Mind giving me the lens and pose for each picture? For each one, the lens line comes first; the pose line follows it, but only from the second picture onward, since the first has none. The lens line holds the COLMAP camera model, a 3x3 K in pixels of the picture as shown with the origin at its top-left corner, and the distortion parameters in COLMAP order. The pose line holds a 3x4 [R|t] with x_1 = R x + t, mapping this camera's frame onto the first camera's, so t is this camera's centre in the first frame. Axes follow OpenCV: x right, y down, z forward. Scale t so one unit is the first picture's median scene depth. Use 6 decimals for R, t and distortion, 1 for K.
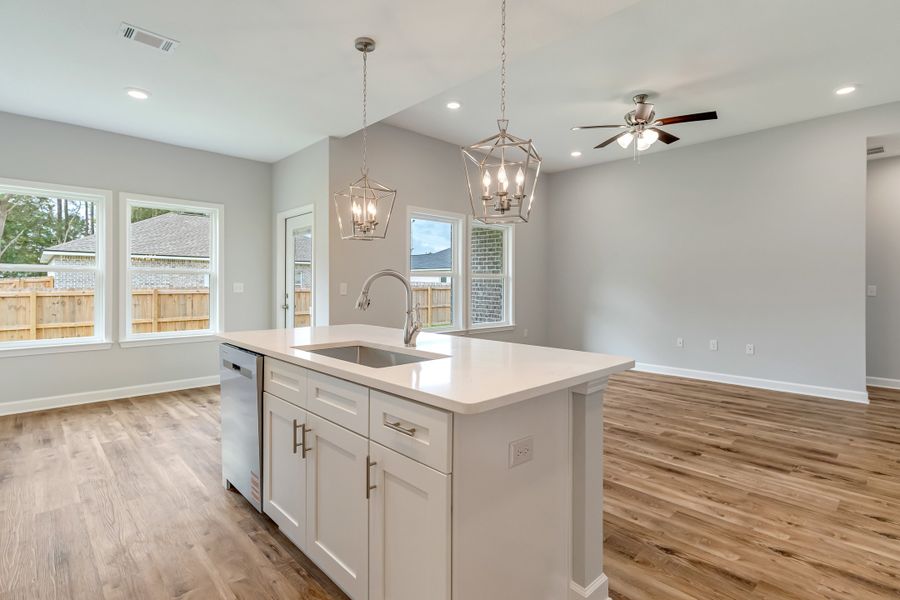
lens RADIAL K [[431.3, 0, 450.3], [0, 431.3, 287.0], [0, 0, 1]] dist [0.005167, -0.001783]
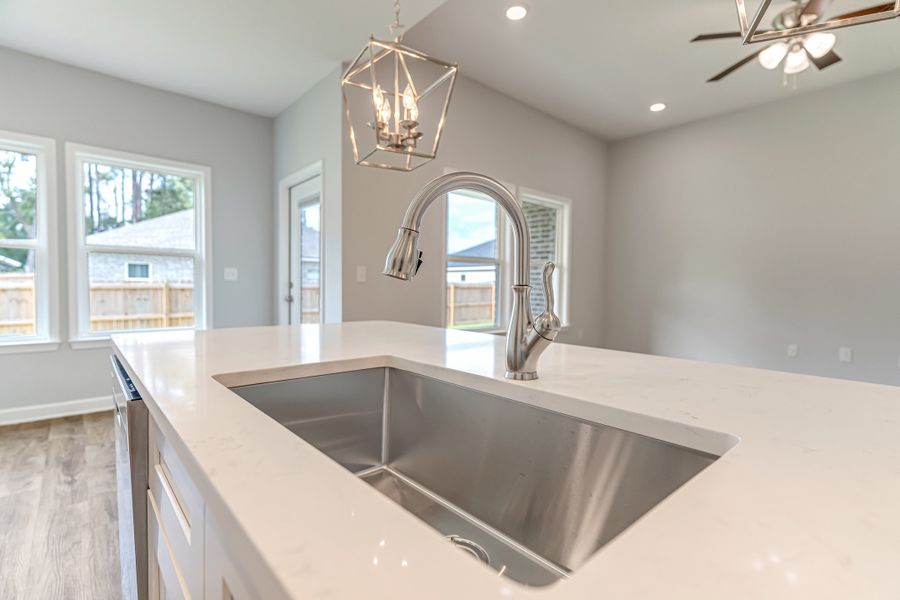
lens RADIAL K [[427.6, 0, 444.3], [0, 427.6, 300.7], [0, 0, 1]] dist [0.006205, -0.000991]
pose [[0.998244, 0.008583, -0.058608, -0.056359], [-0.006715, 0.999465, 0.032003, 0.022885], [0.058851, -0.031554, 0.997768, 0.246184]]
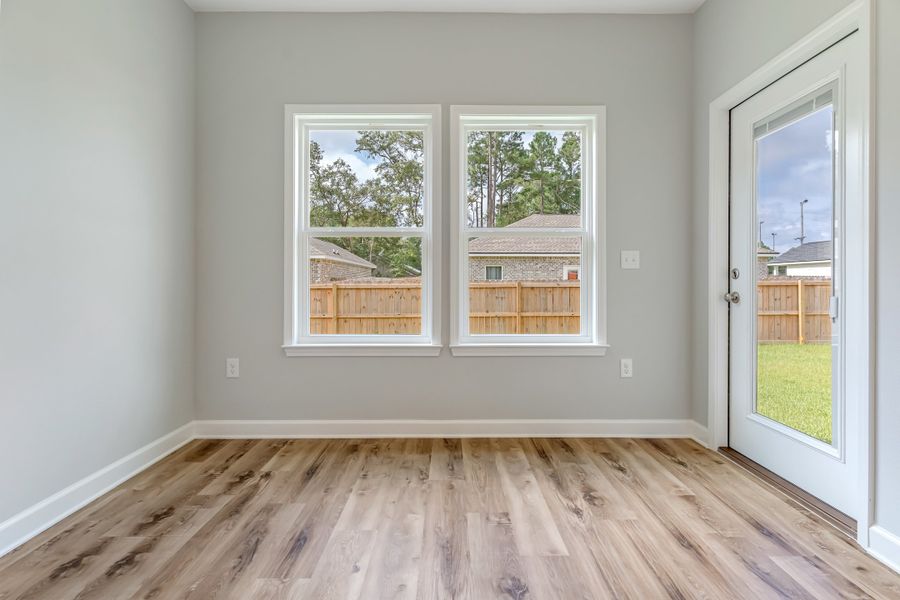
lens RADIAL K [[431.3, 0, 445.0], [0, 431.3, 295.1], [0, 0, 1]] dist [0.005167, -0.001783]
pose [[0.709224, 0.009005, -0.704926, -0.283872], [0.006444, 0.999794, 0.019256, 0.033879], [0.704954, -0.018199, 0.709020, 0.473156]]
